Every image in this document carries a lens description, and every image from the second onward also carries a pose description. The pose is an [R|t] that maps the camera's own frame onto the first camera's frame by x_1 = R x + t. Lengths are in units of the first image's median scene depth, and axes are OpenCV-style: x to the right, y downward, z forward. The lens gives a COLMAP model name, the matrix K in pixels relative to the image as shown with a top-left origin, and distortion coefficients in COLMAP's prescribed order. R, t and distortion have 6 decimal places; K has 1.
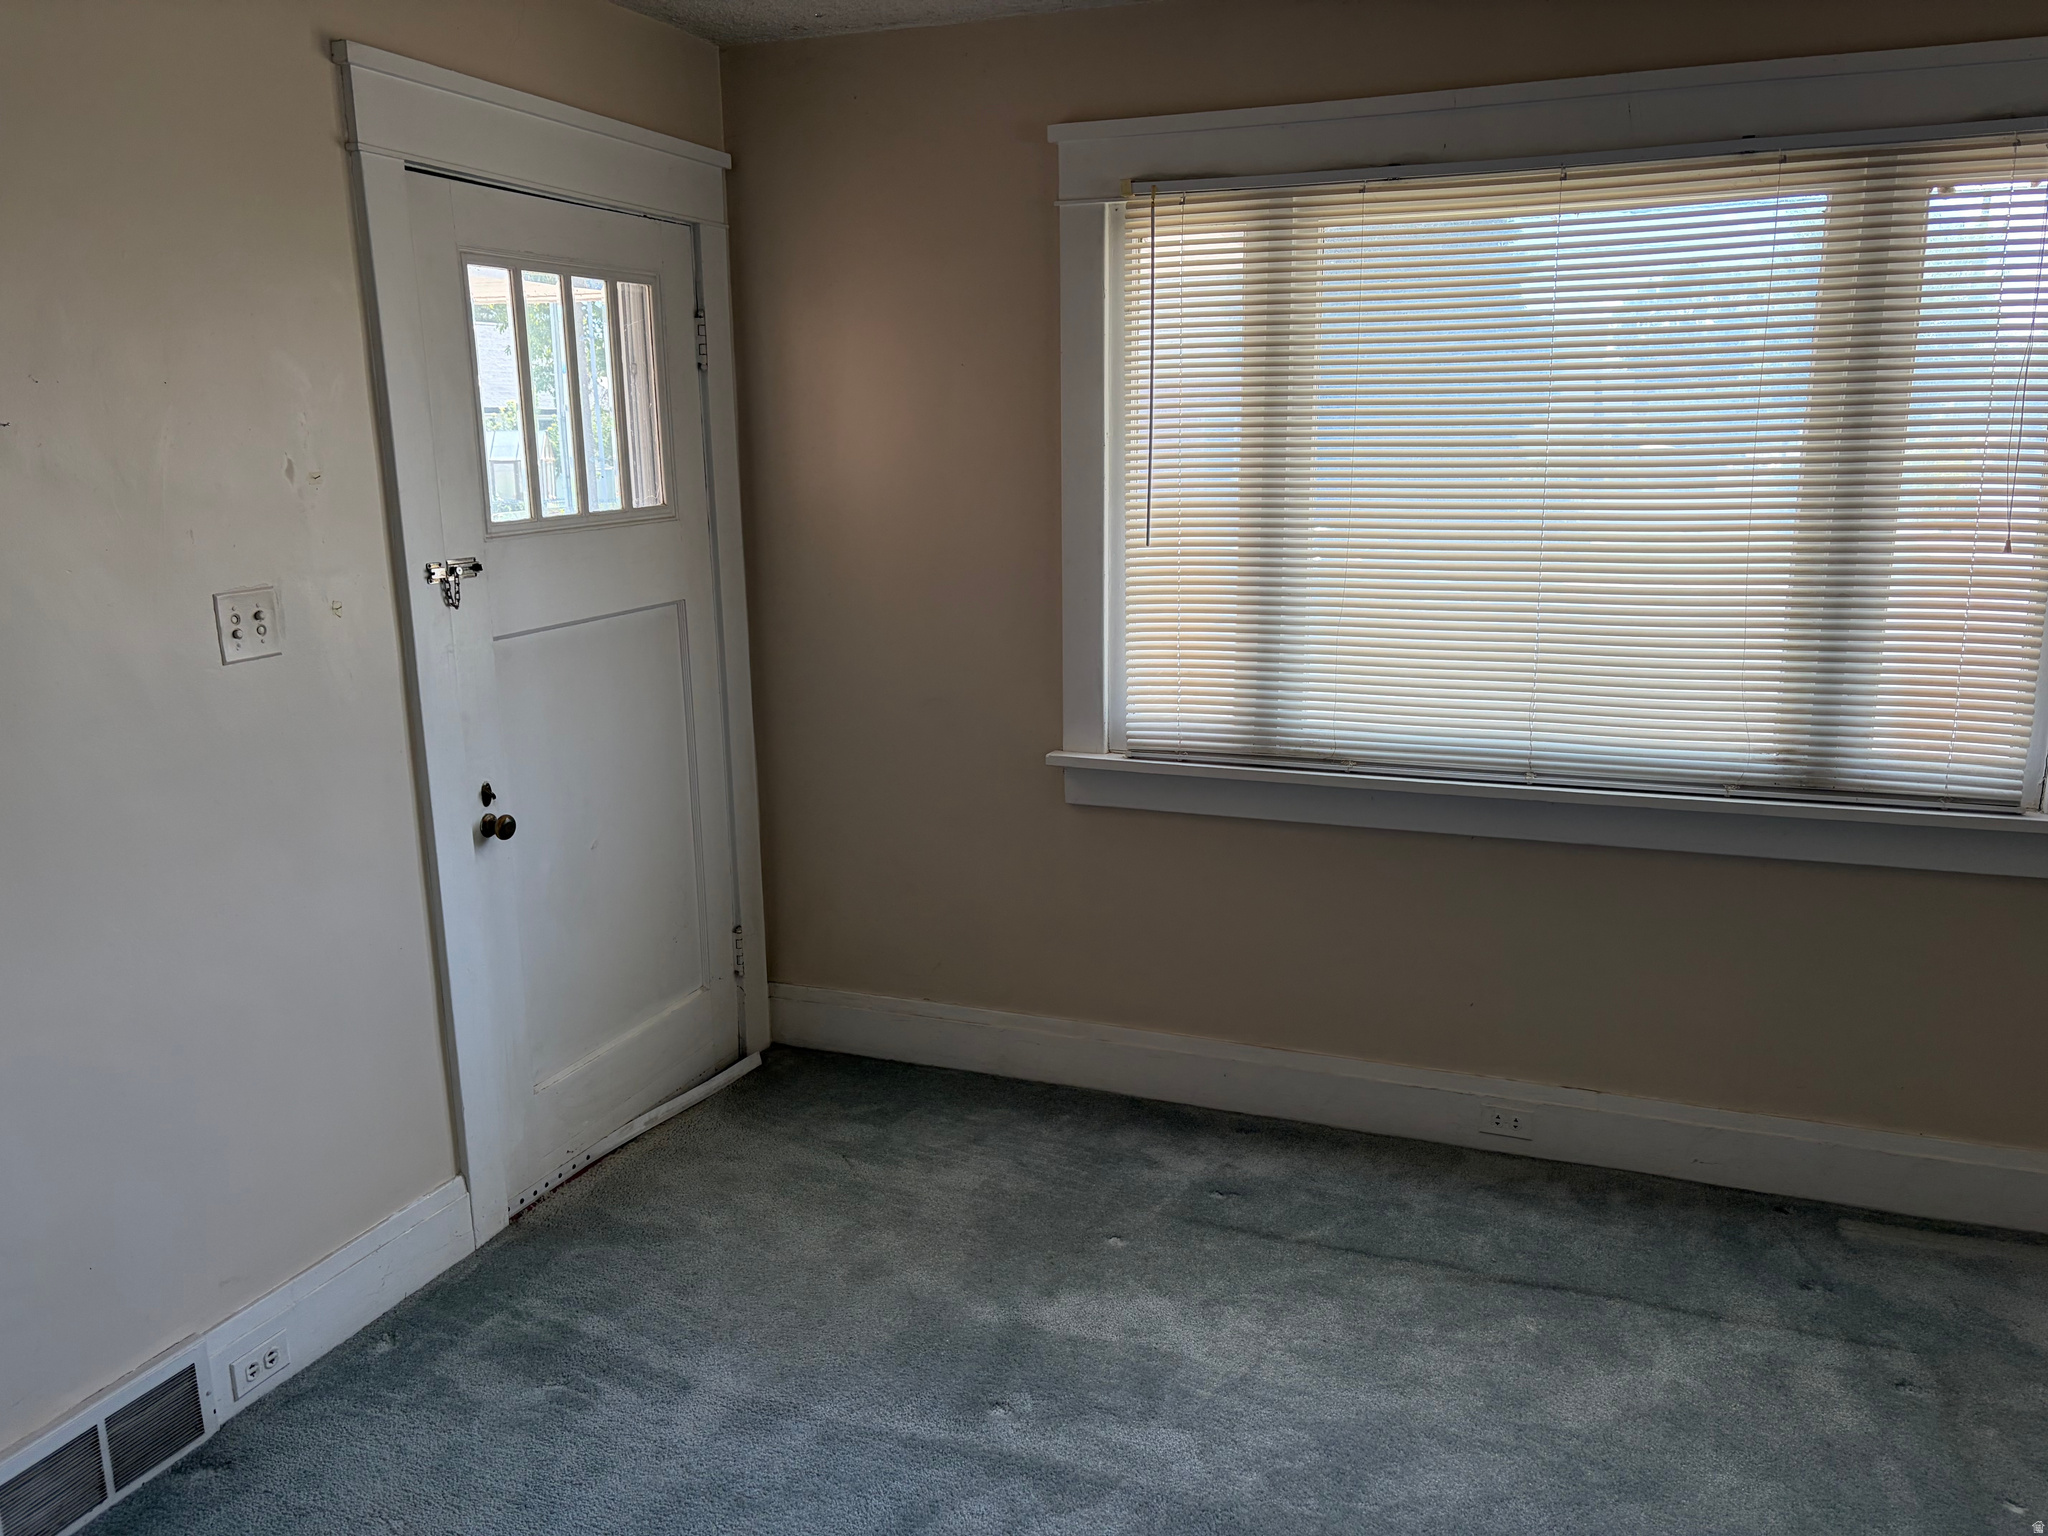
lens RADIAL K [[1523.0, 0, 1024.0], [0, 1523.0, 768.0], [0, 0, 1]] dist [-0.000324, -0.001144]
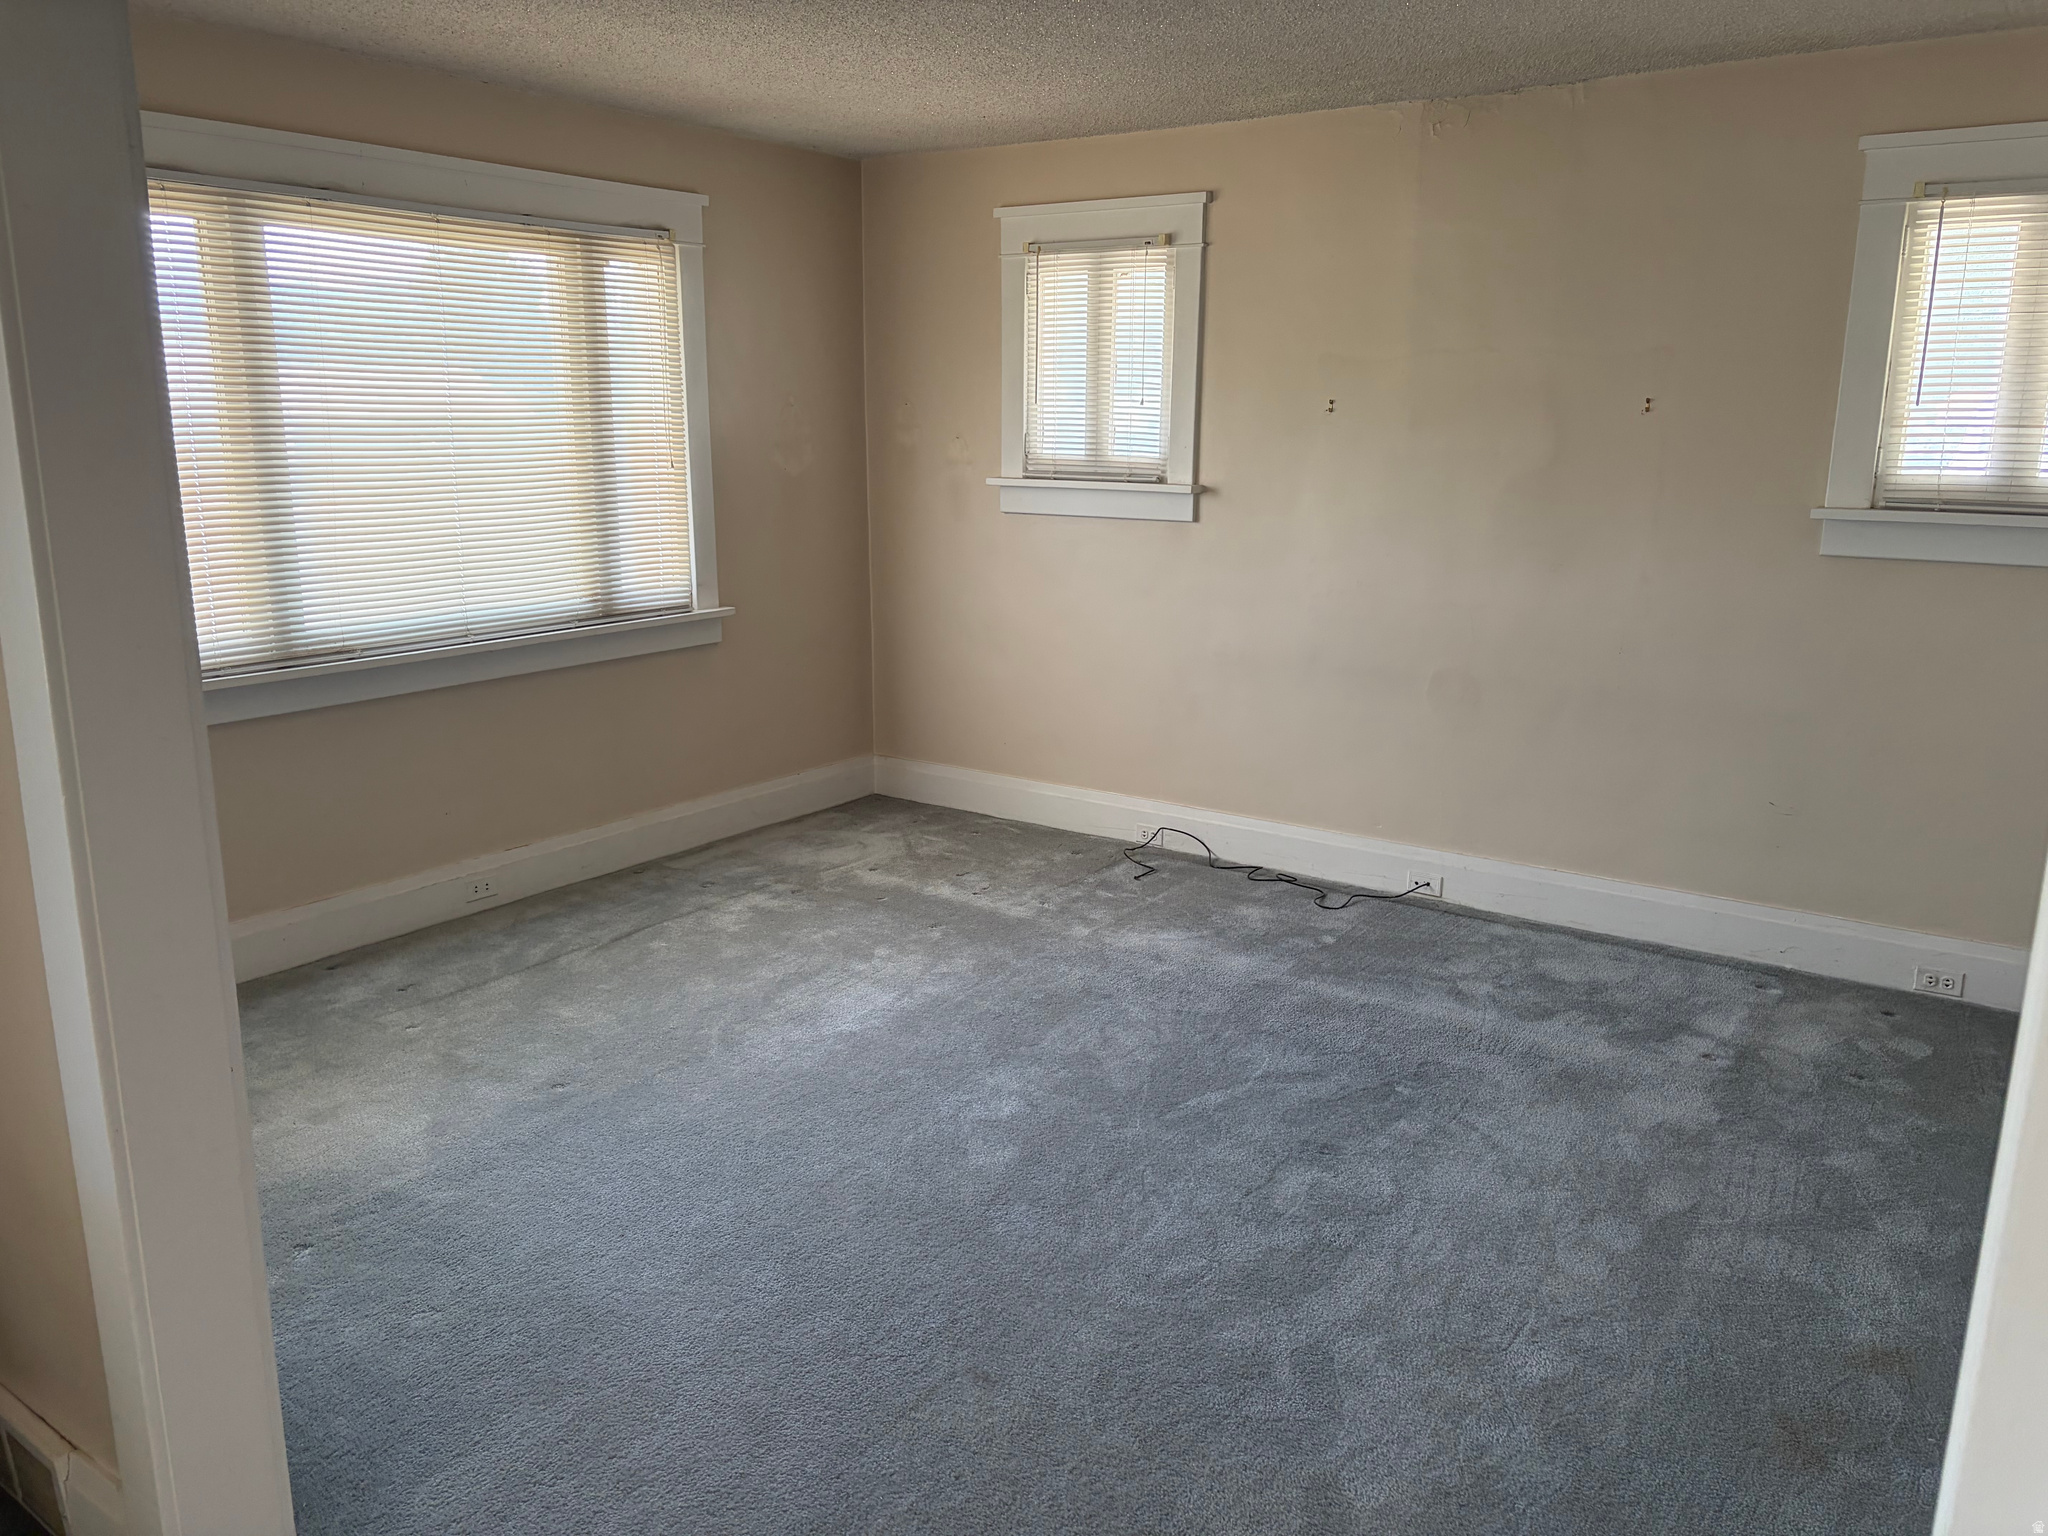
lens RADIAL K [[1523.0, 0, 1024.0], [0, 1523.0, 768.0], [0, 0, 1]] dist [-0.000324, -0.001144]
pose [[0.232244, -0.209231, 0.949887, -0.965555], [0.190677, 0.967434, 0.166476, -0.015361], [-0.953785, 0.142458, 0.264577, 0.145479]]
